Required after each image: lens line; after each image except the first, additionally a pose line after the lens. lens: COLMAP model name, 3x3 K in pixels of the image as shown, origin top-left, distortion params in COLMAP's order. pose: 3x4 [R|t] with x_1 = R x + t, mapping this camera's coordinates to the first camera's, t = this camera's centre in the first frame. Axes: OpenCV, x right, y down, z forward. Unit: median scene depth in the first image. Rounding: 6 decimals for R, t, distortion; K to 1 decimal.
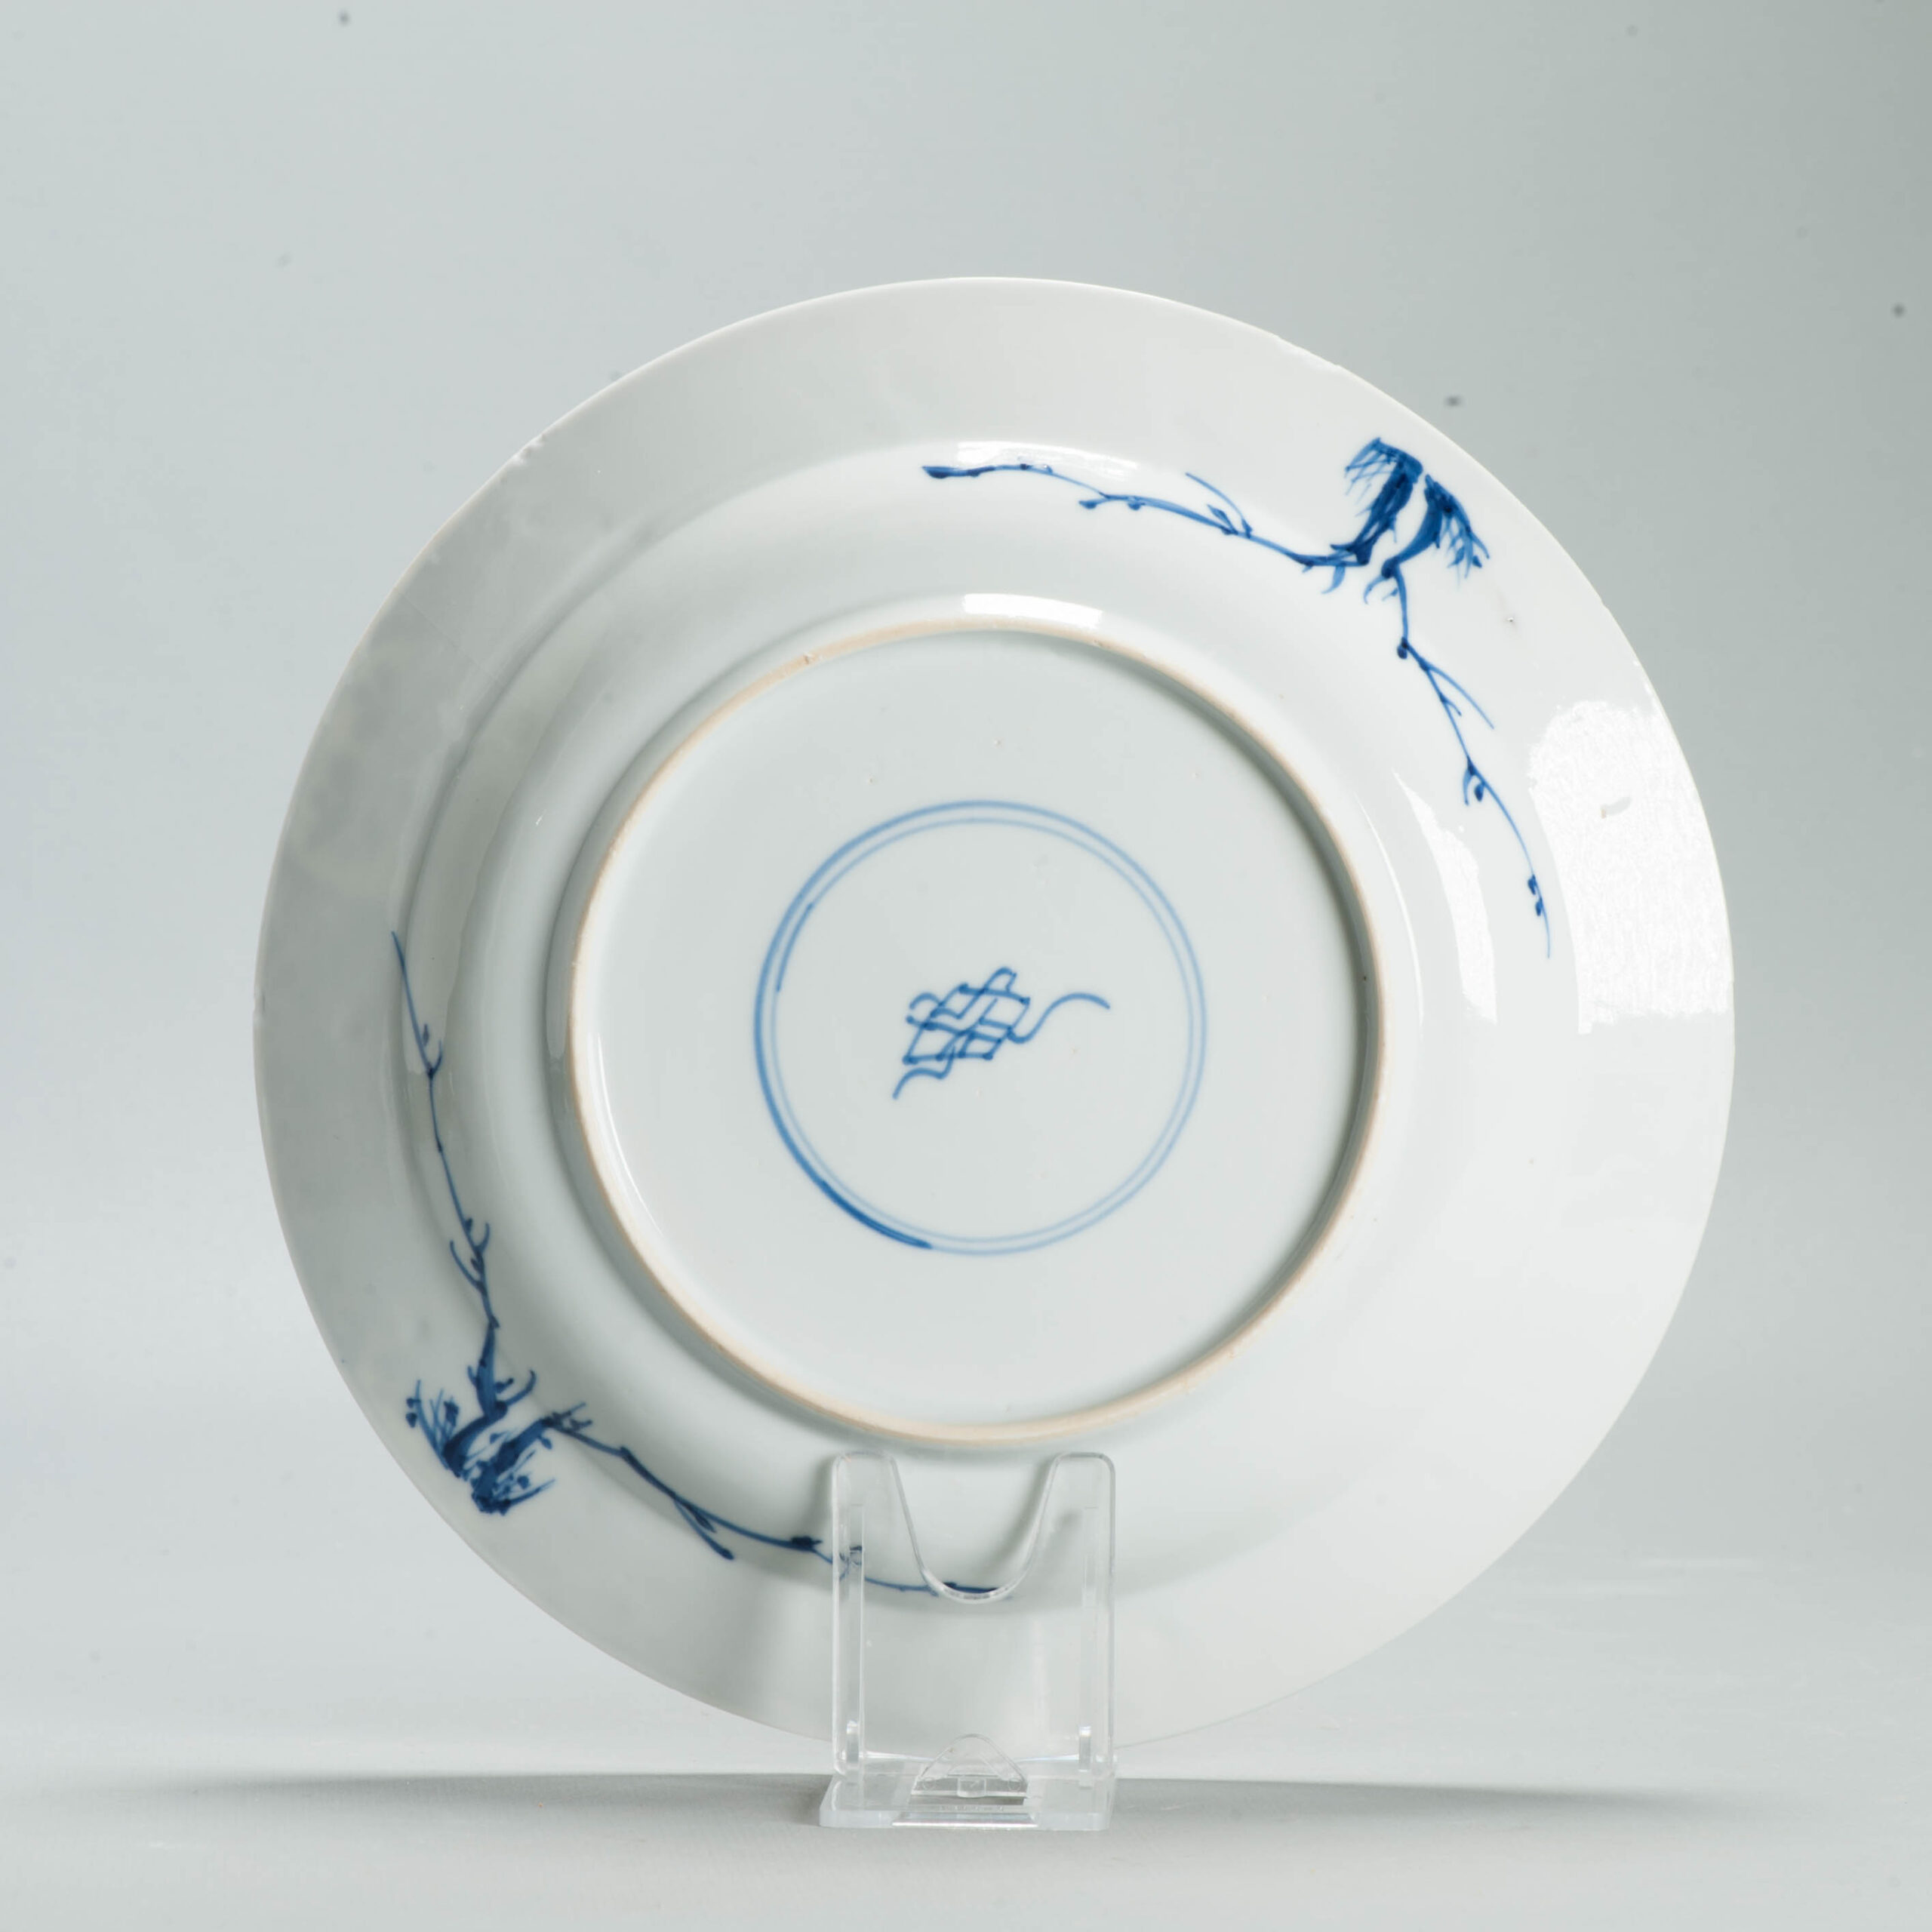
lens RADIAL K [[9093.5, 0, 966.0], [0, 9093.5, 966.0], [0, 0, 1]] dist [-0.169198, -0.640241]
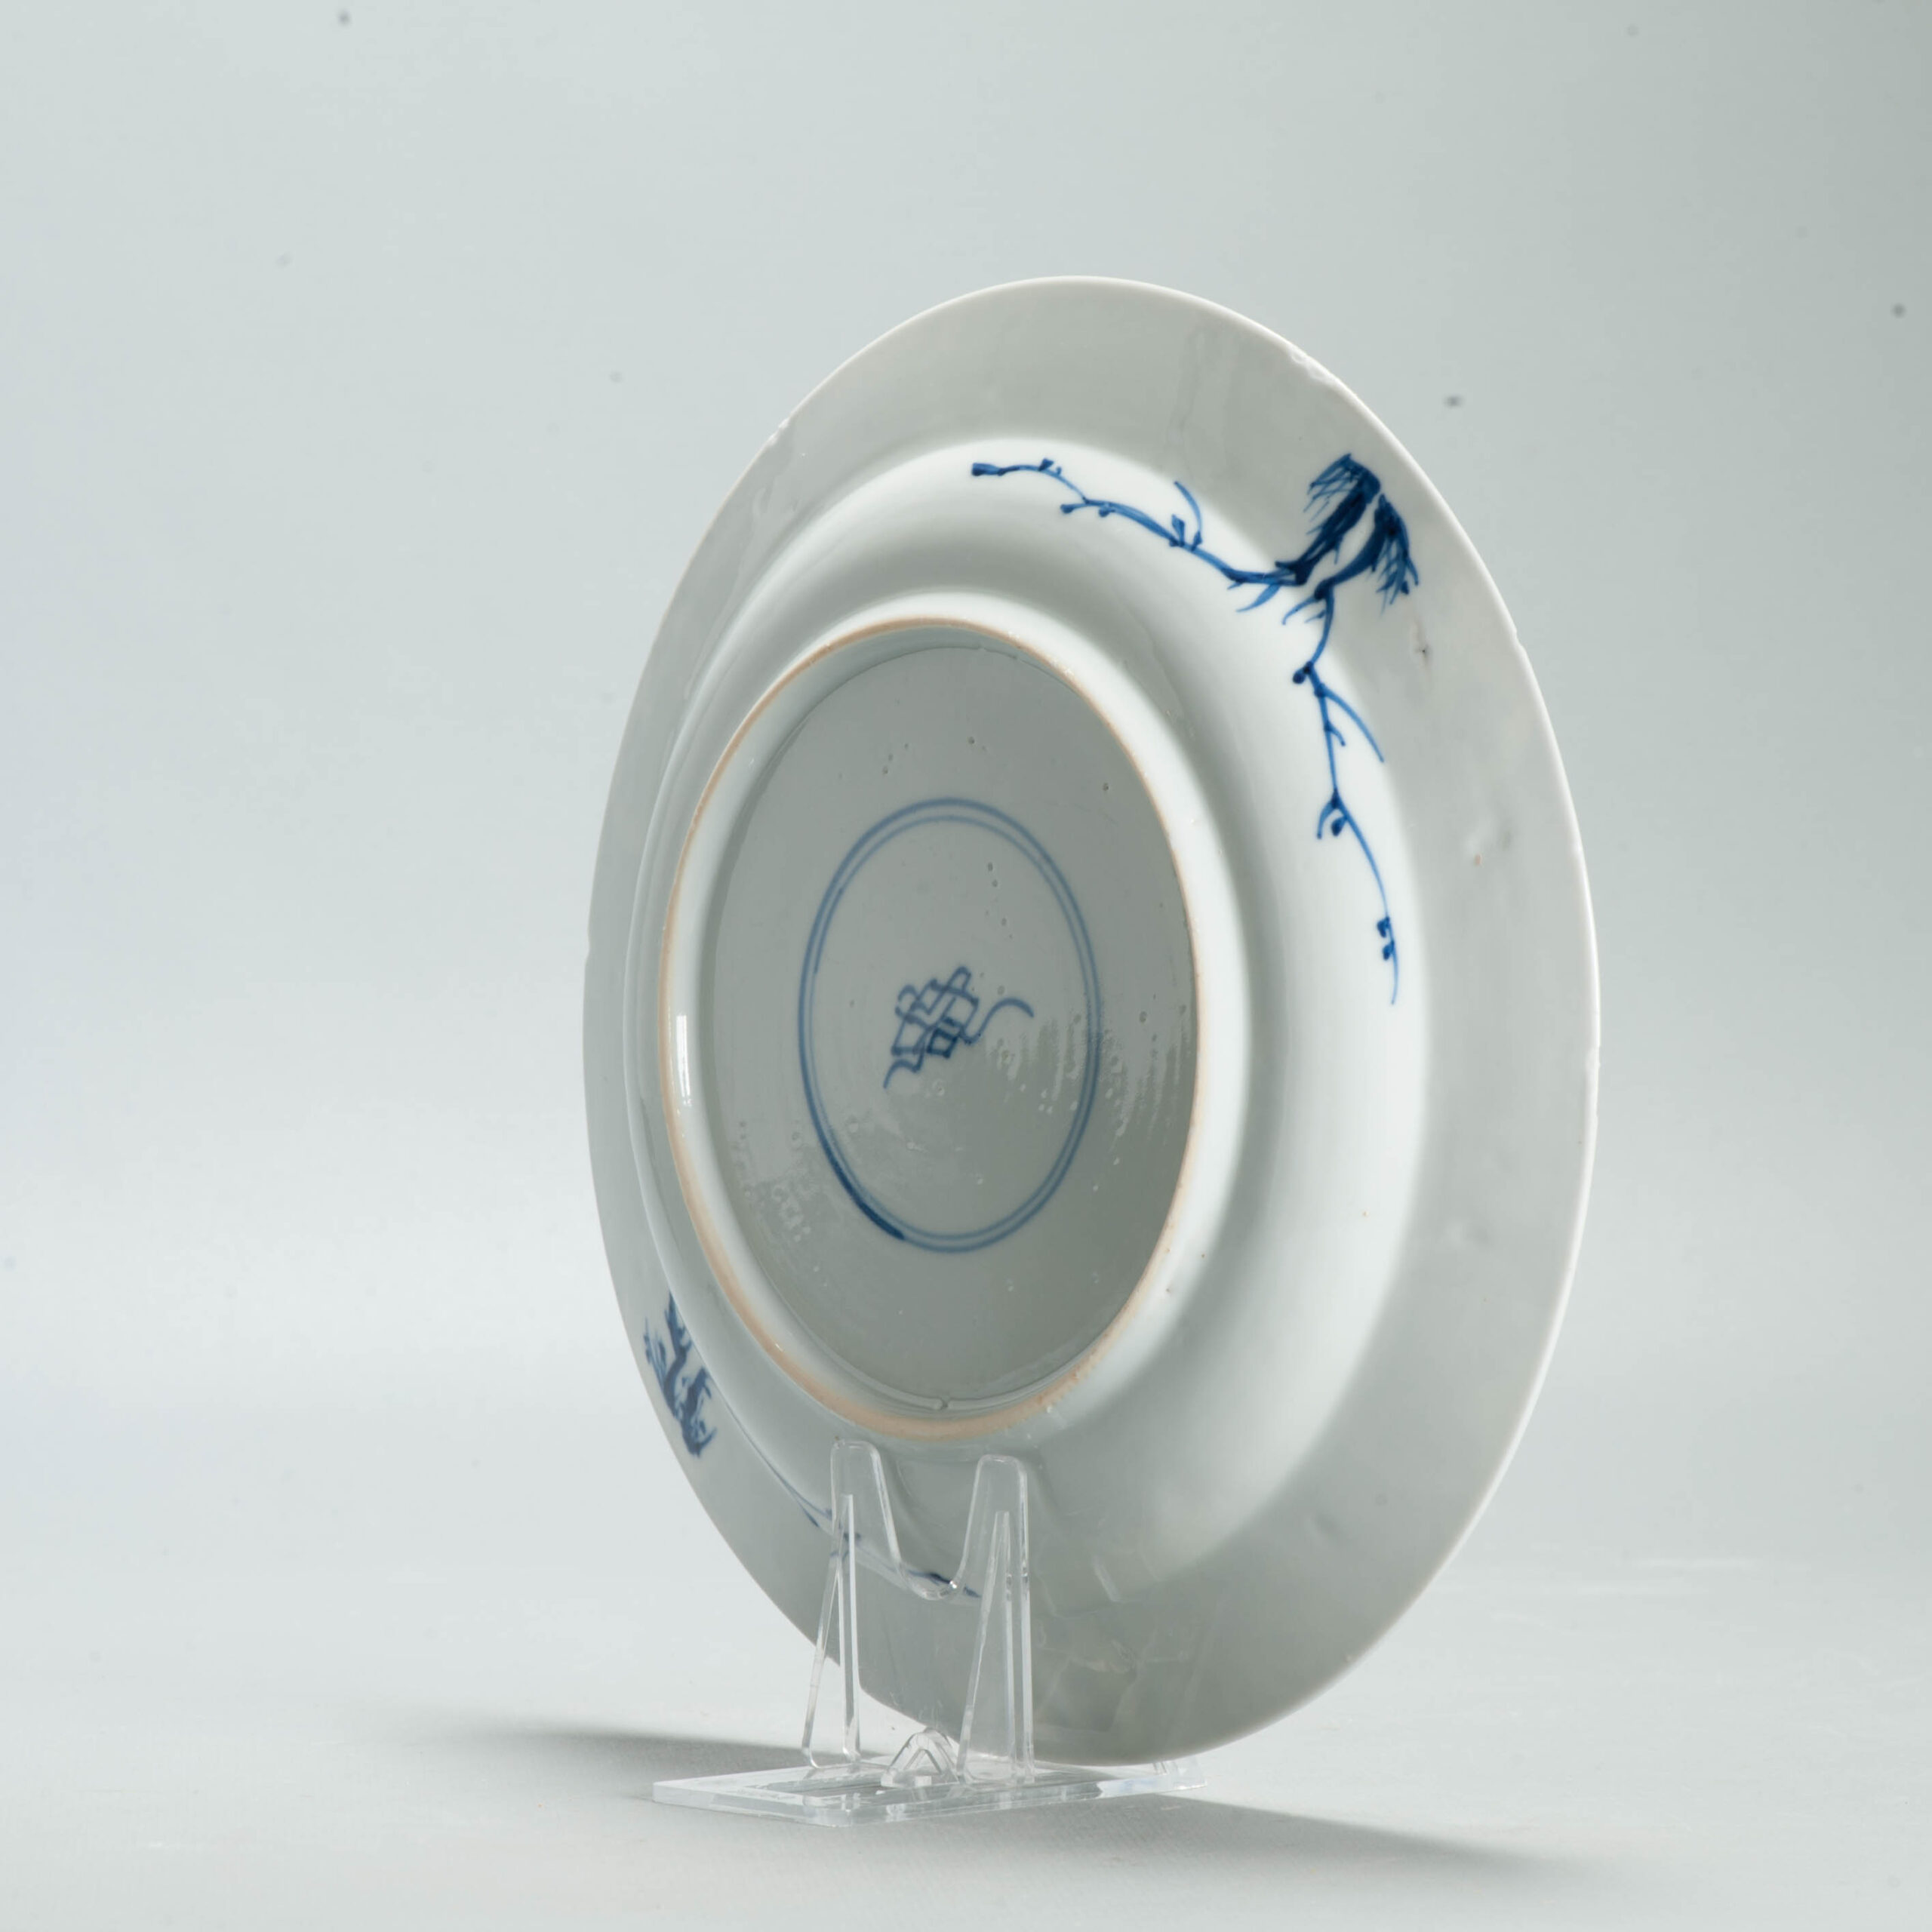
lens RADIAL K [[9093.5, 0, 966.0], [0, 9093.5, 966.0], [0, 0, 1]] dist [-0.169198, -0.640241]
pose [[0.712313, 0.082327, -0.697017, 0.695818], [-0.072180, 0.996424, 0.043926, -0.043540], [0.698140, 0.019021, 0.715708, 0.281811]]
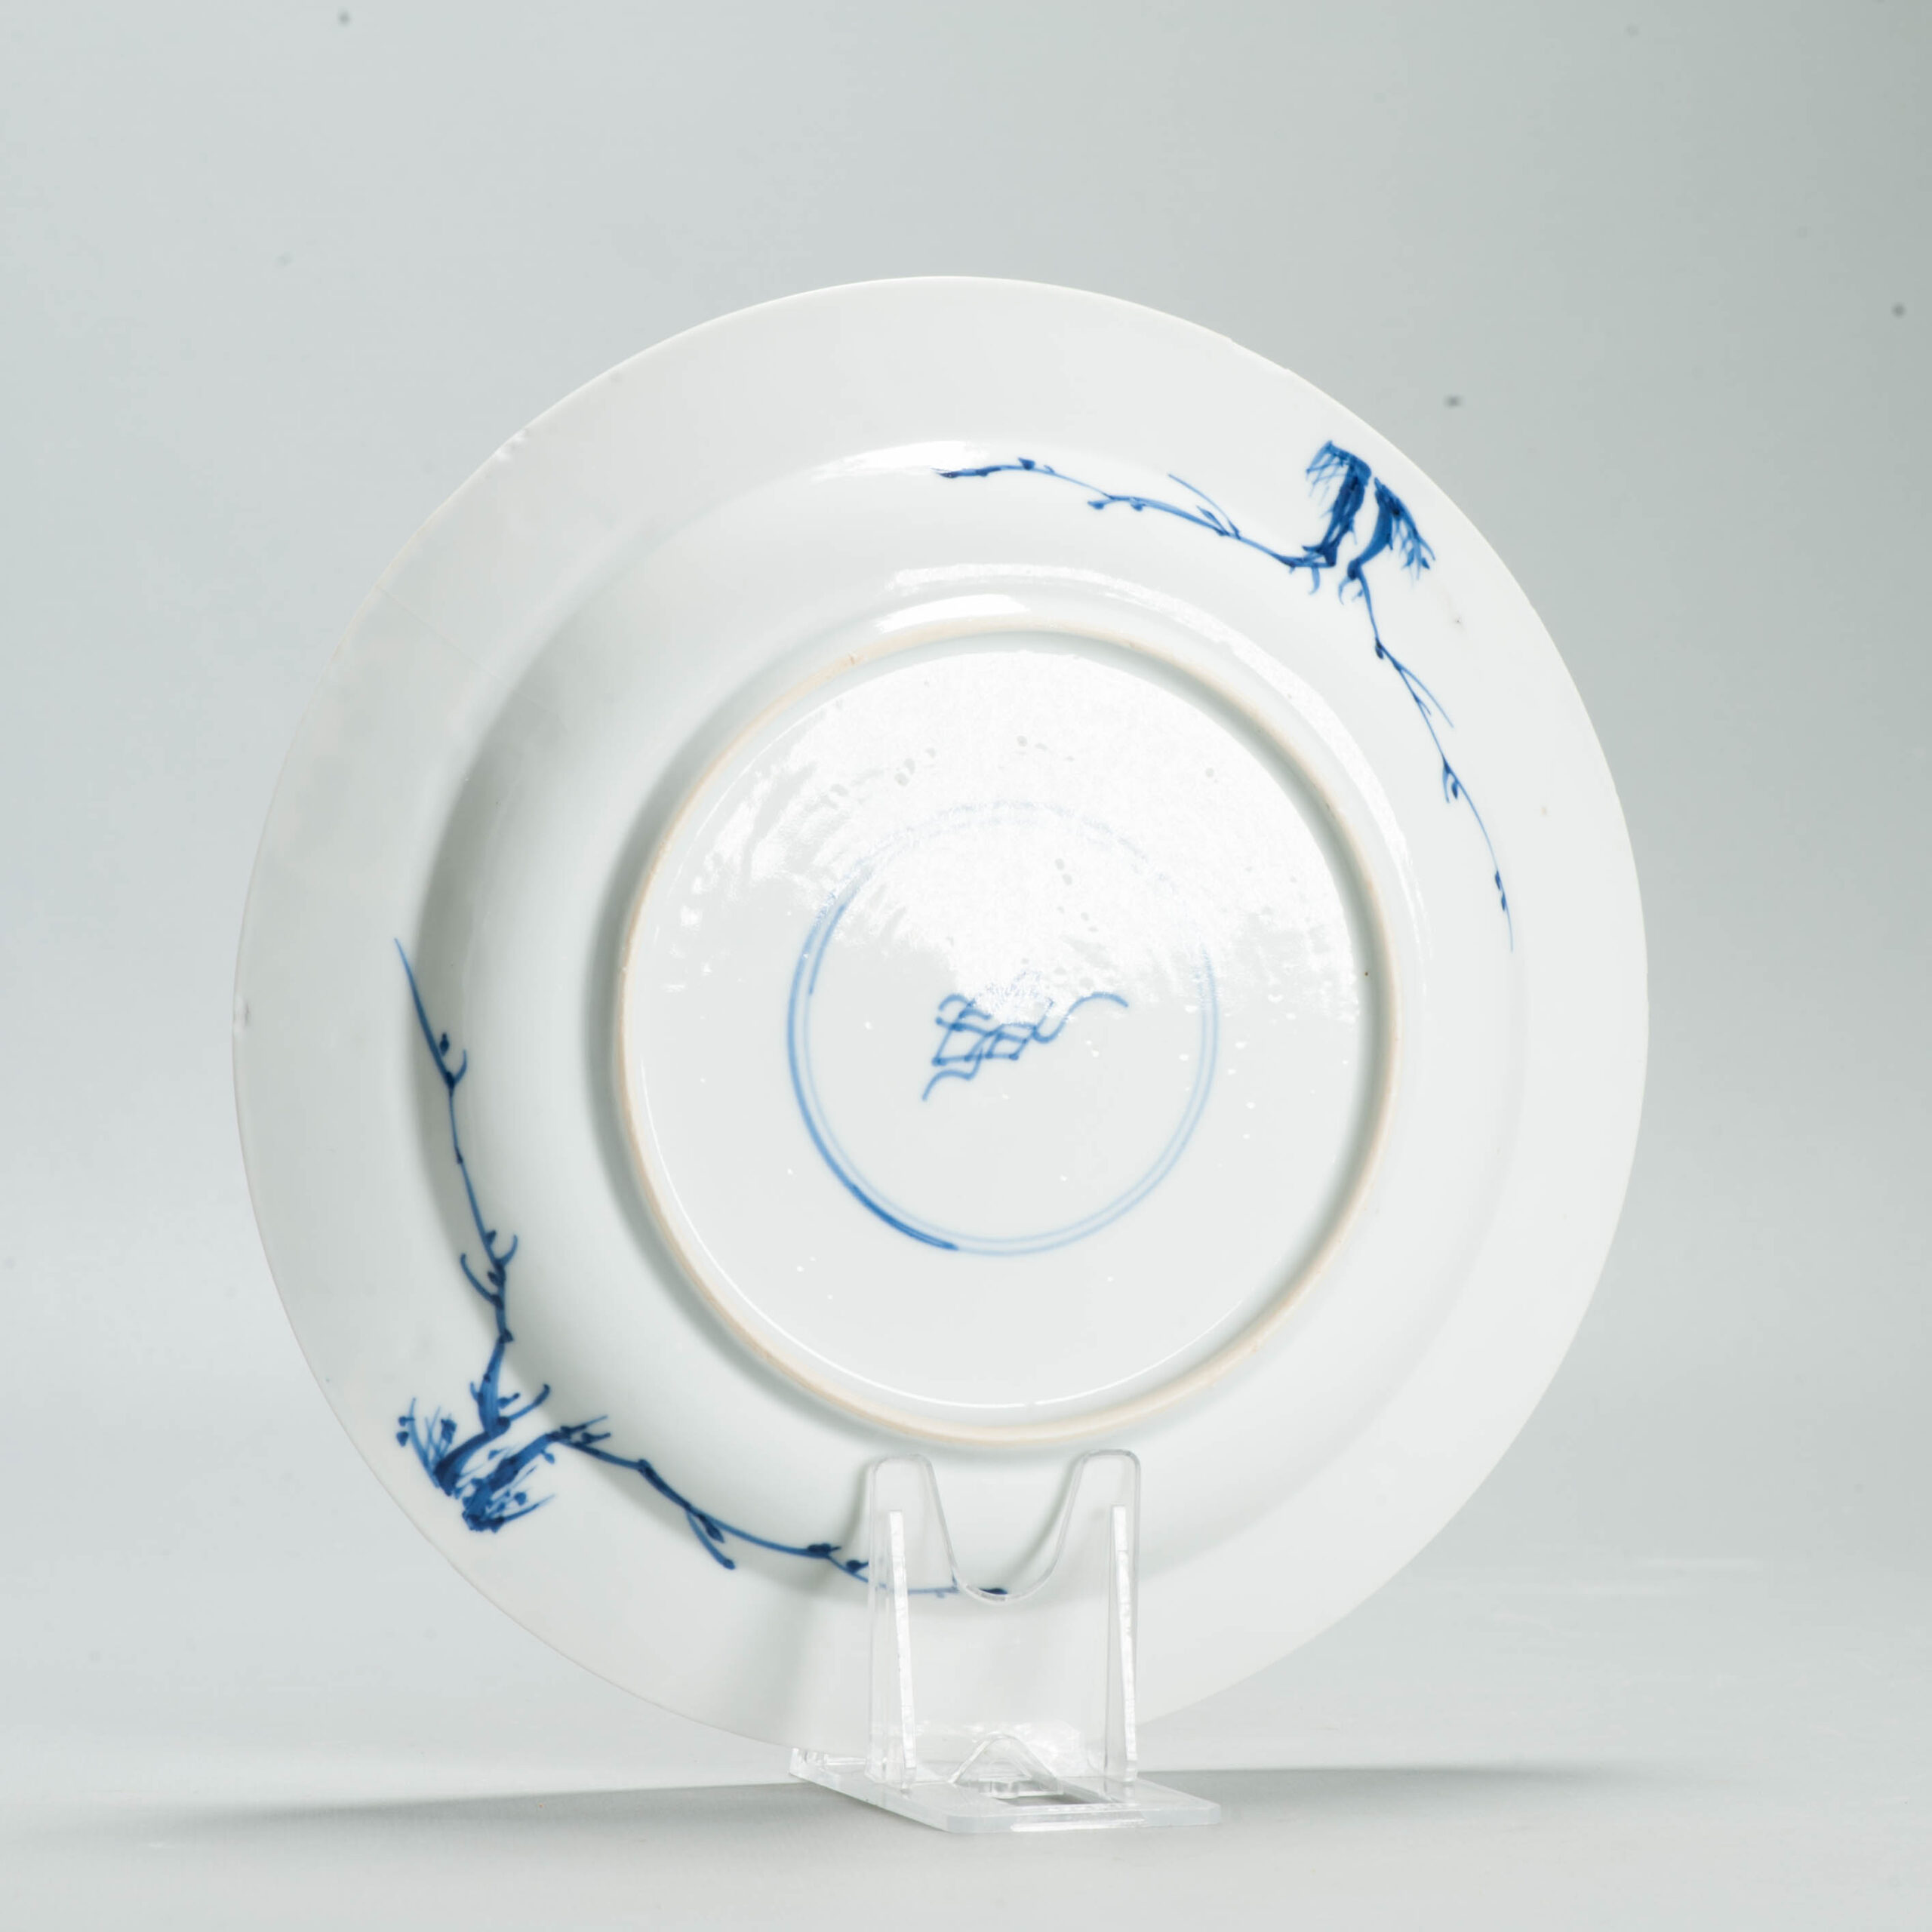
lens RADIAL K [[9093.5, 0, 966.0], [0, 9093.5, 966.0], [0, 0, 1]] dist [-0.169198, -0.640241]
pose [[0.930900, -0.012237, 0.365070, -0.364374], [0.011314, 0.999925, 0.004669, -0.004715], [-0.365100, -0.000216, 0.930968, 0.070553]]
